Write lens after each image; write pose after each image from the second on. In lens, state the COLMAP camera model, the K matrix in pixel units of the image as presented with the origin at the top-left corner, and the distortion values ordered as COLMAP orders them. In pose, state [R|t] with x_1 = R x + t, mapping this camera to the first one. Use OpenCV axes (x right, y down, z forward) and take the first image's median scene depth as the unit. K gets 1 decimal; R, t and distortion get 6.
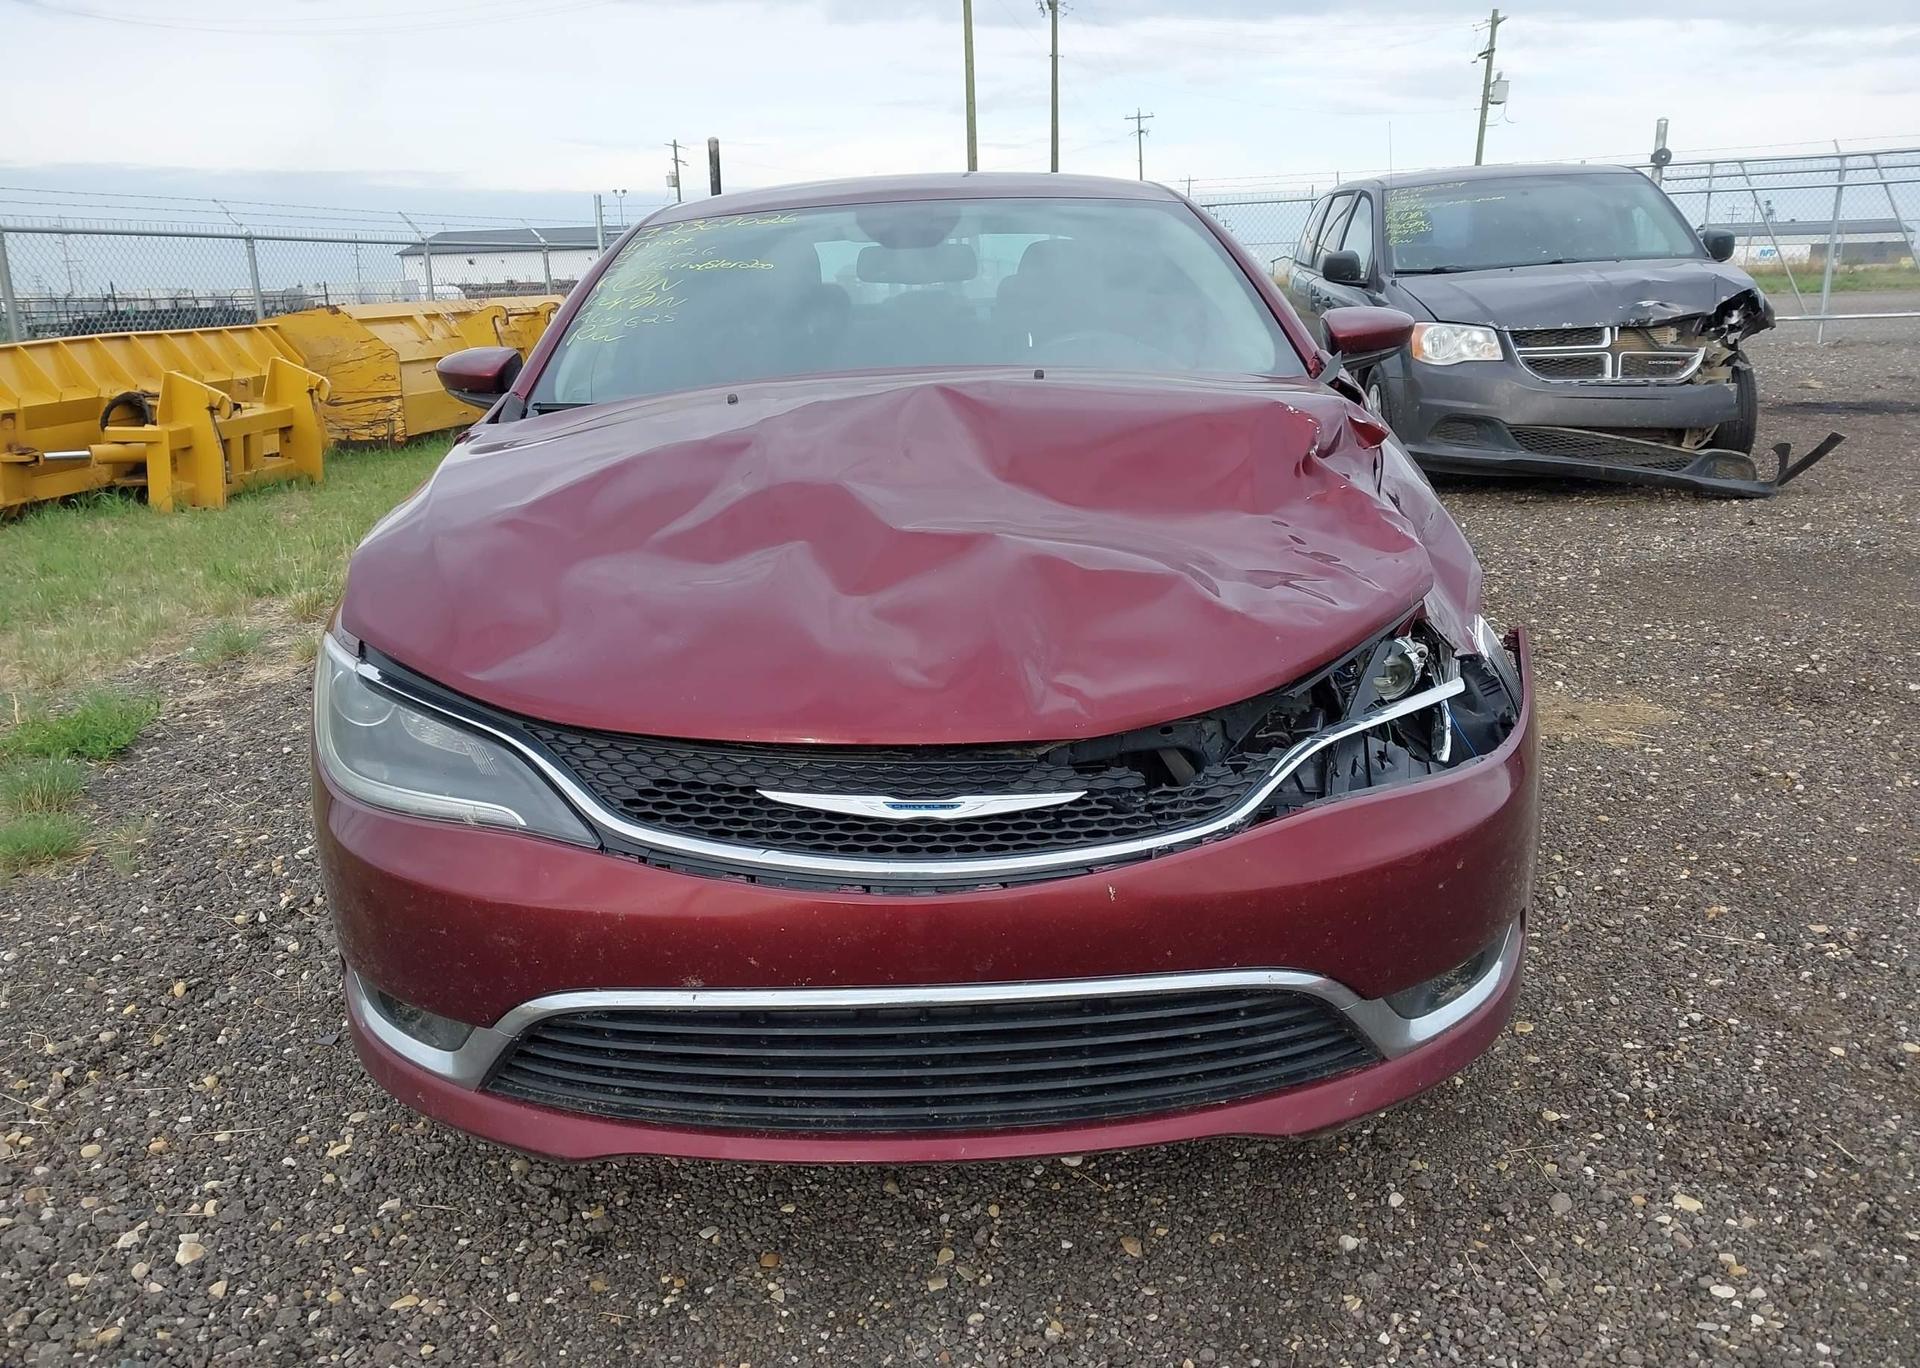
lens RADIAL K [[1513.3, 0, 951.0], [0, 1513.3, 706.6], [0, 0, 1]] dist [0.012277, -0.016669]
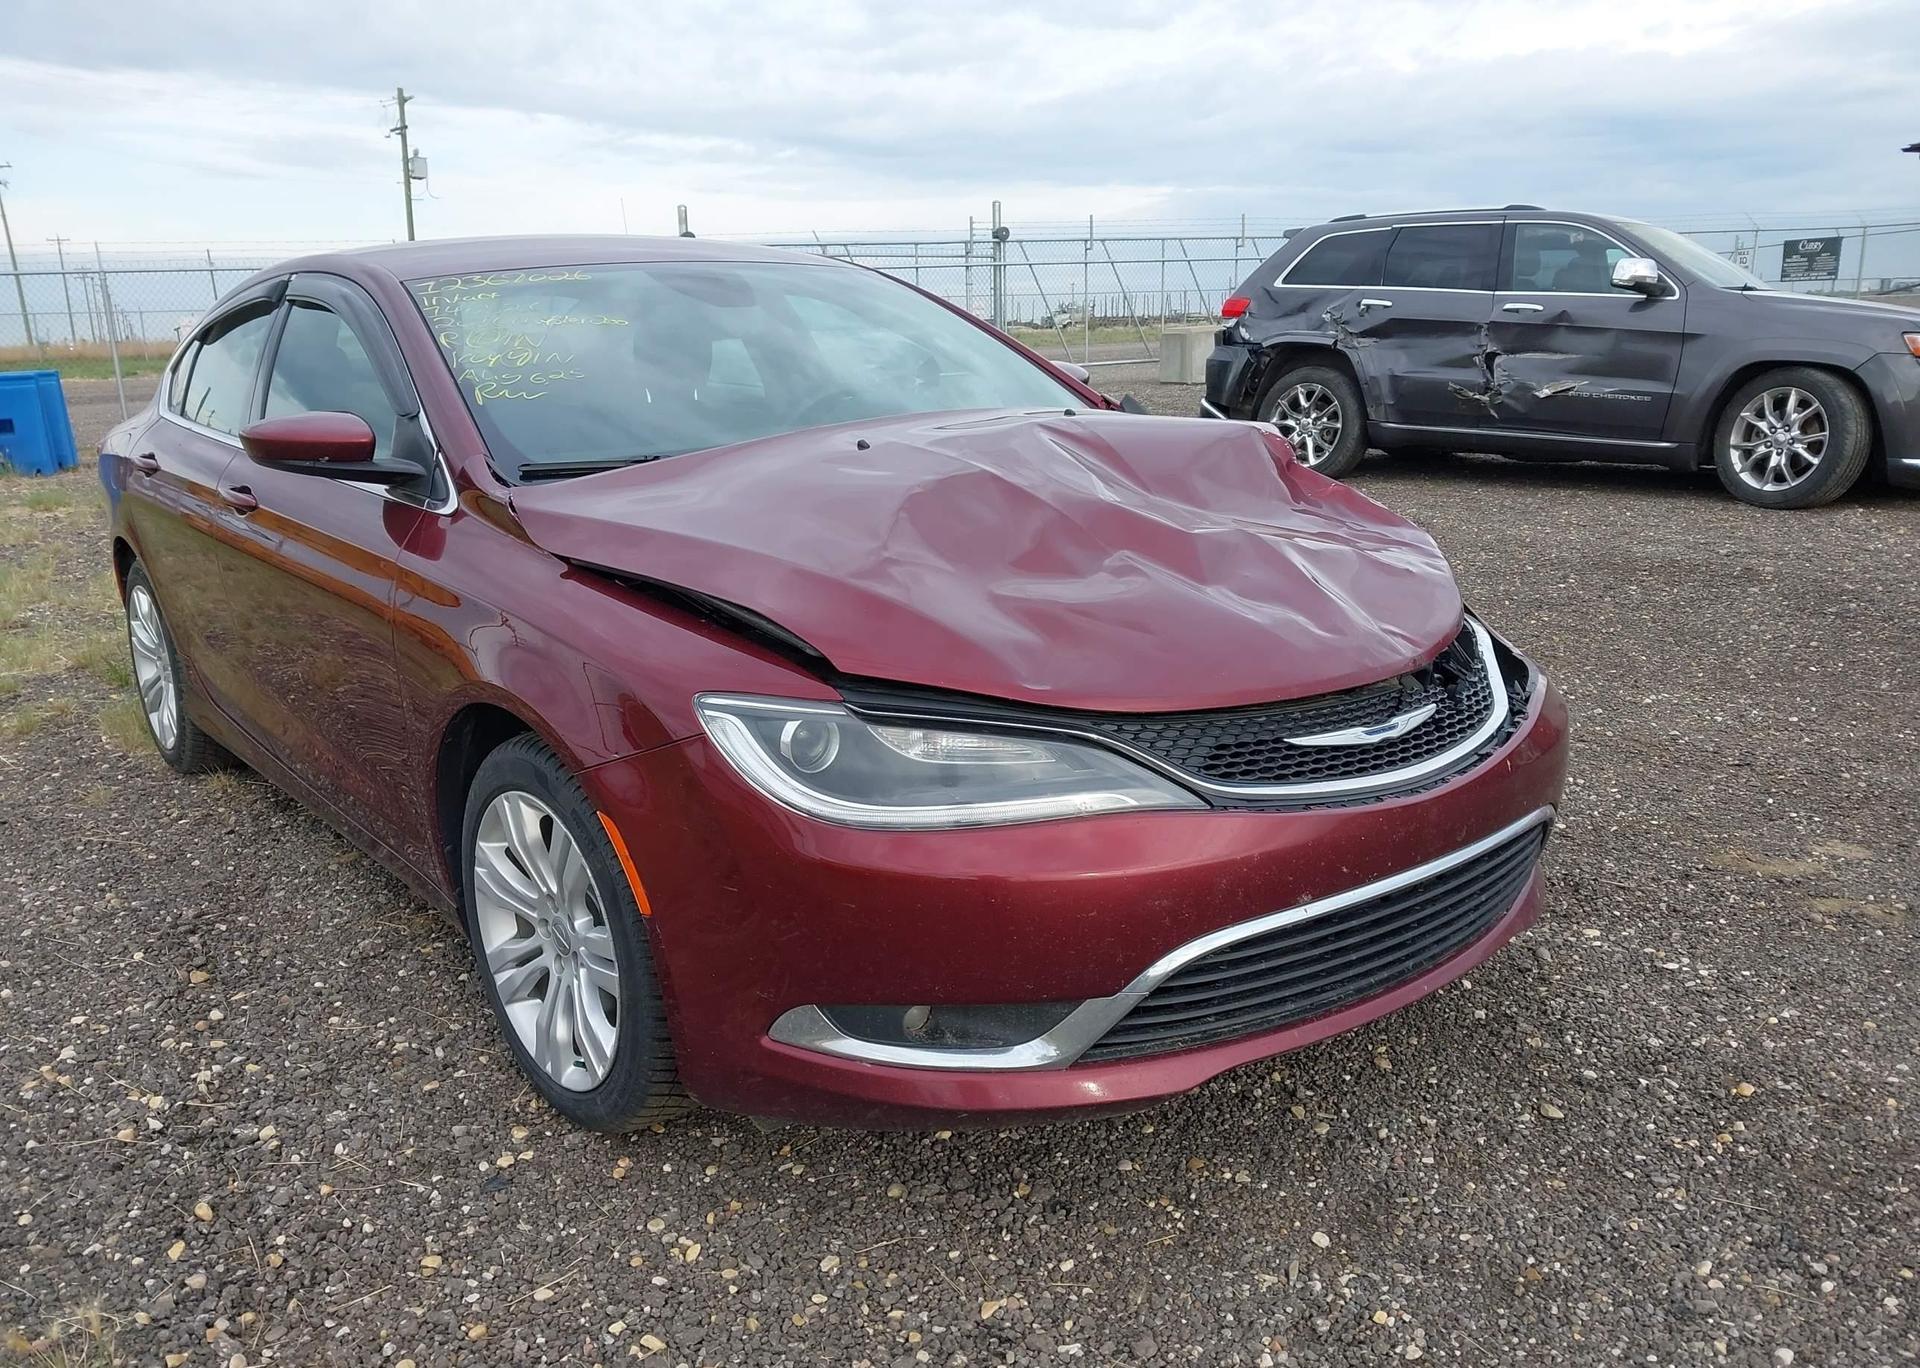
lens RADIAL K [[1529.3, 0, 945.9], [0, 1529.3, 679.4], [0, 0, 1]] dist [0.013259, -0.006468]
pose [[0.782871, -0.134071, 0.607567, -1.088298], [0.171825, 0.985119, -0.004019, -0.035383], [-0.597987, 0.107542, 0.794258, 0.168846]]
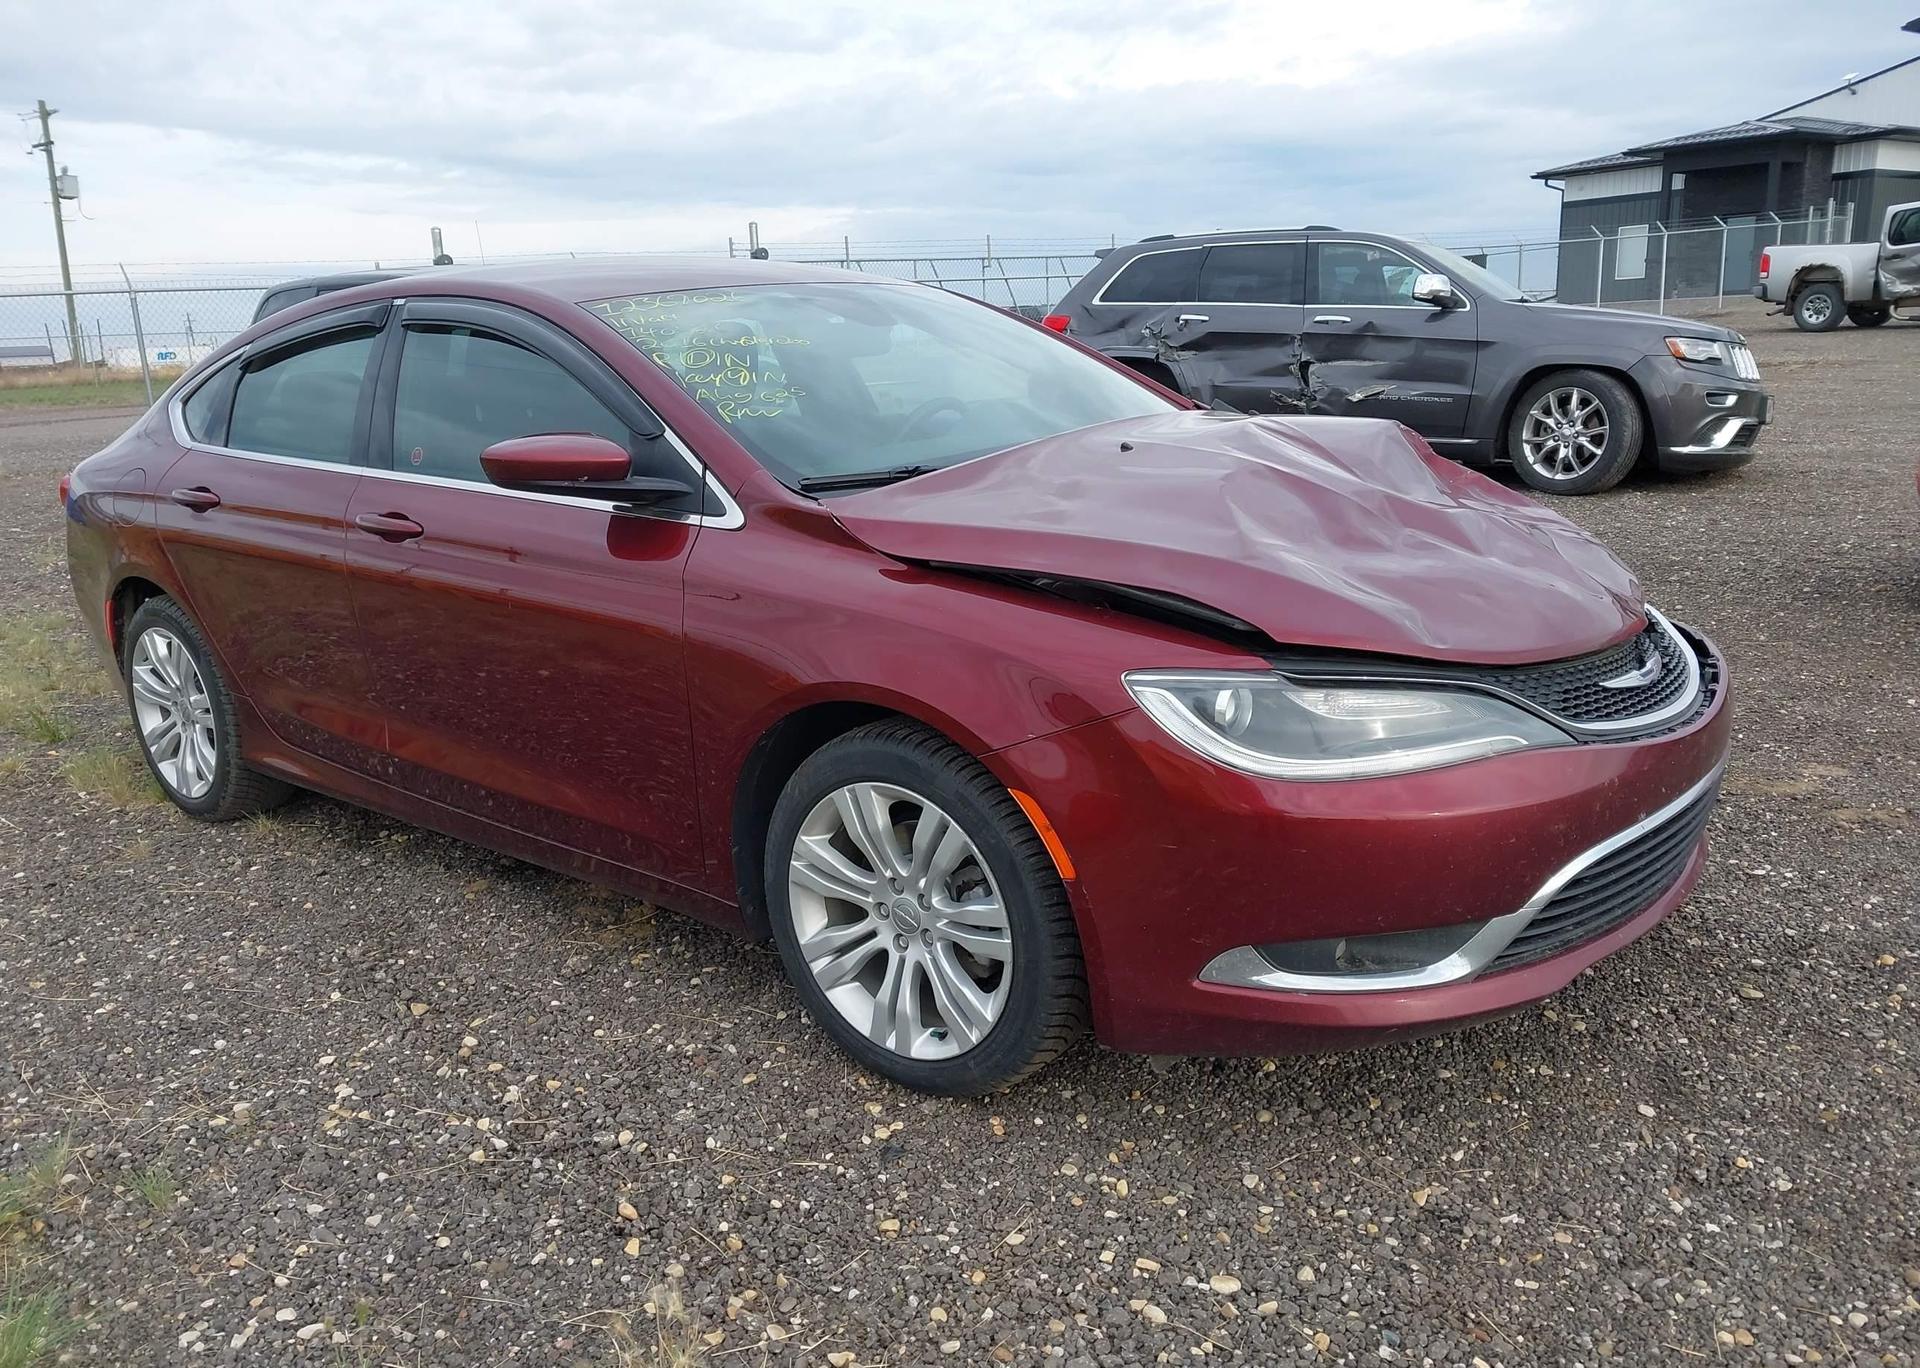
lens RADIAL K [[1529.3, 0, 945.9], [0, 1529.3, 679.4], [0, 0, 1]] dist [0.013259, -0.006468]
pose [[0.644945, -0.168054, 0.745523, -1.602579], [0.228537, 0.973294, 0.021693, -0.121334], [-0.729258, 0.156388, 0.666127, 0.480782]]
